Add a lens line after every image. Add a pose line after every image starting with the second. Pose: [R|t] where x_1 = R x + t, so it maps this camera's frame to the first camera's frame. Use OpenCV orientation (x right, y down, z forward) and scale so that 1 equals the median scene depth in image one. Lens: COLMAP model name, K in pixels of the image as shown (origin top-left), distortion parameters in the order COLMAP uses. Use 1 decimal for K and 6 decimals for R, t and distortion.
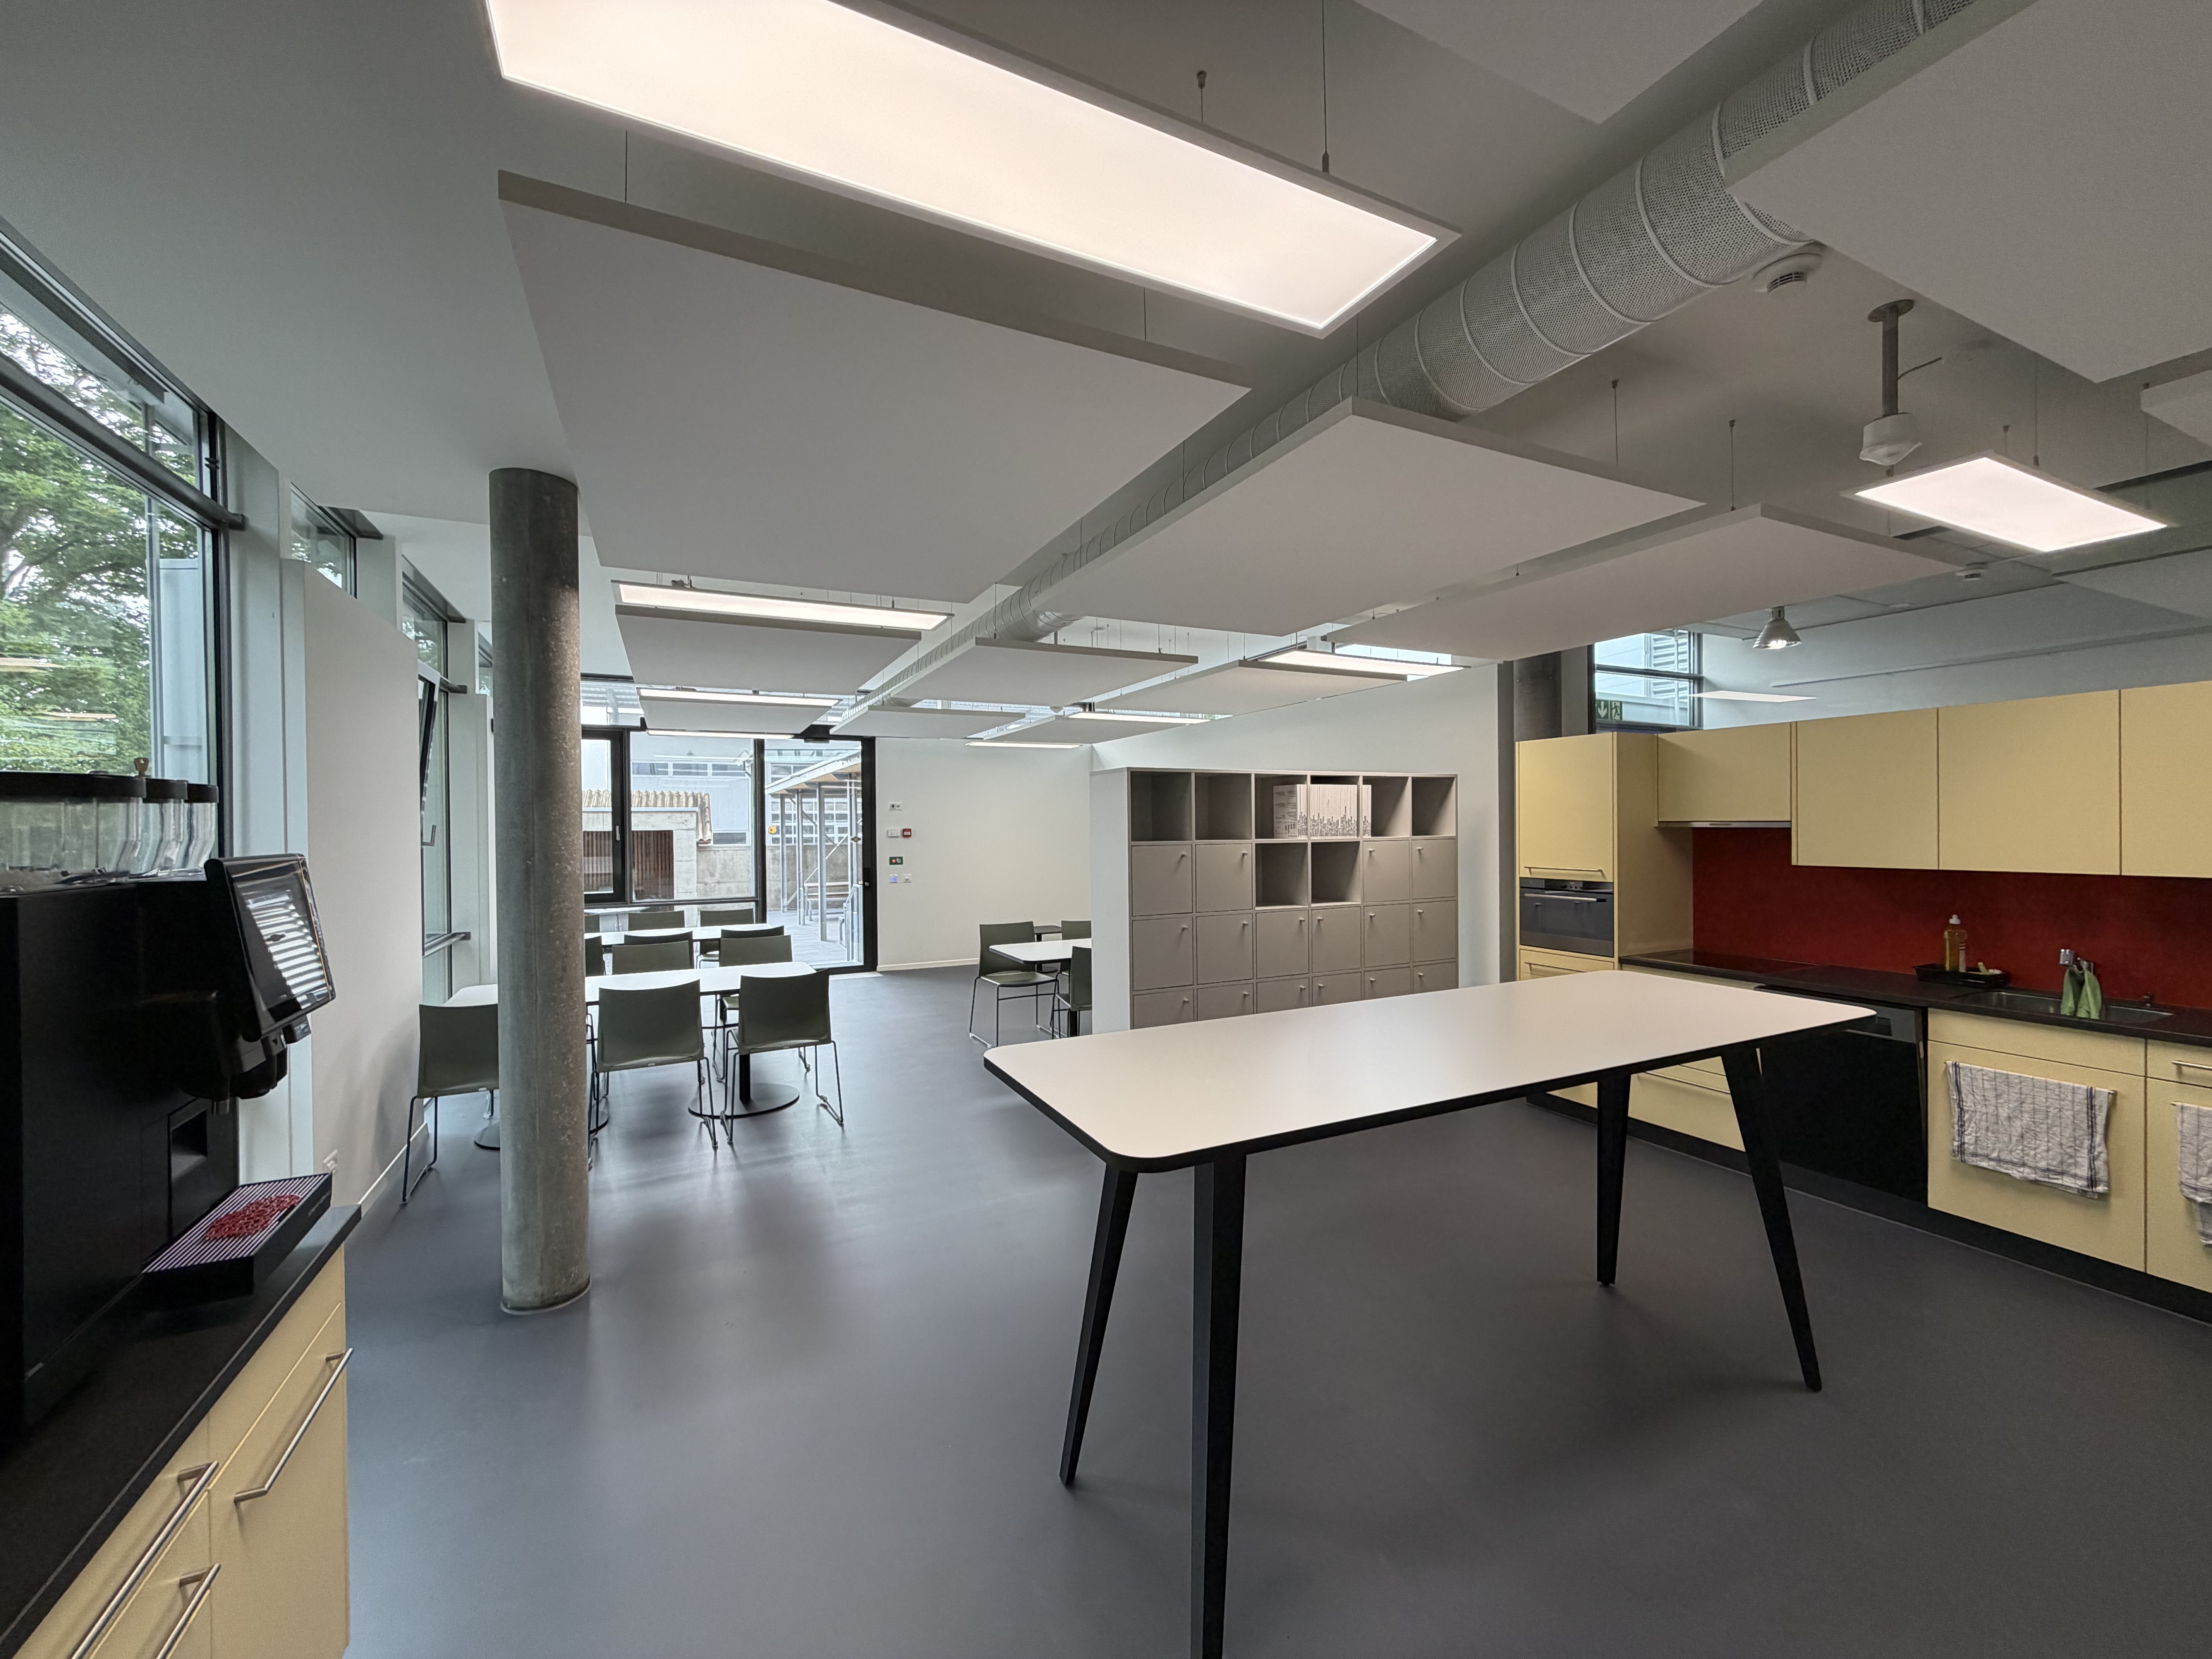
lens RADIAL K [[884.0, 0, 1106.0], [0, 884.0, 829.5], [0, 0, 1]] dist [-0.000525, -0.000046]
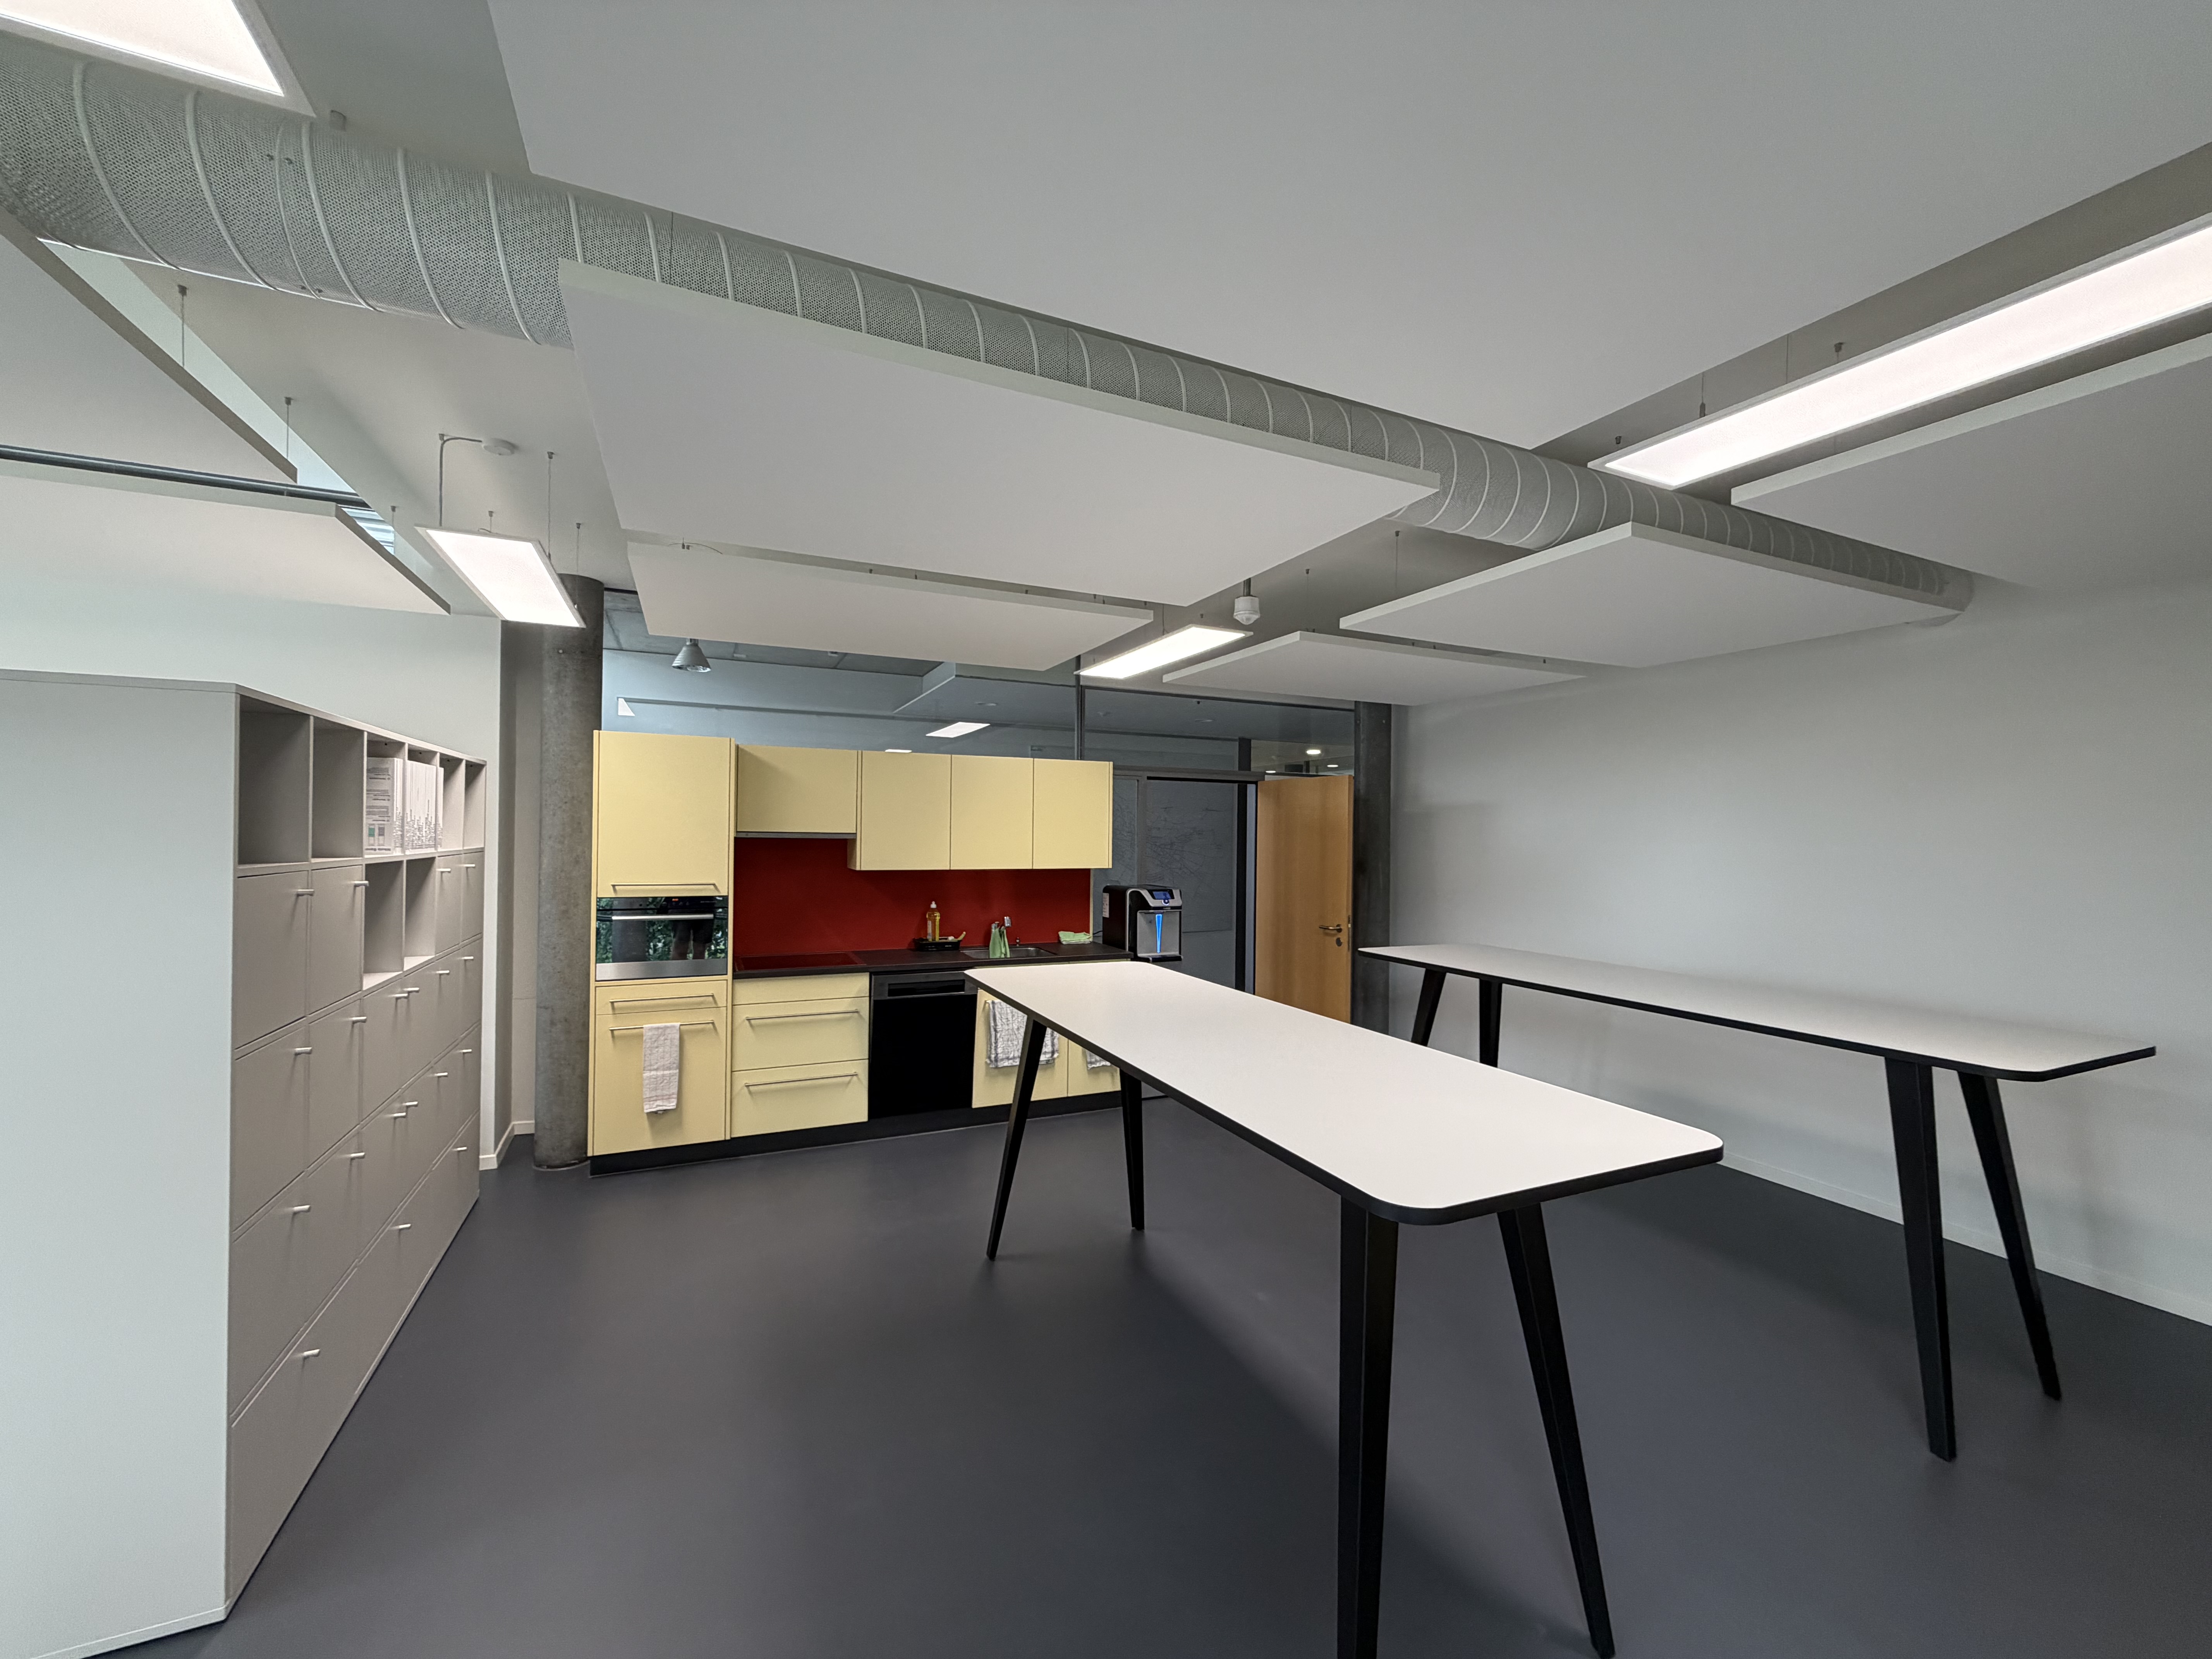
lens RADIAL K [[884.0, 0, 1106.0], [0, 884.0, 829.5], [0, 0, 1]] dist [-0.000525, -0.000046]
pose [[0.021180, 0.014151, 0.999676, -0.374710], [-0.006199, 0.999882, -0.014023, 0.000035], [-0.999756, -0.005900, 0.021265, 0.586468]]
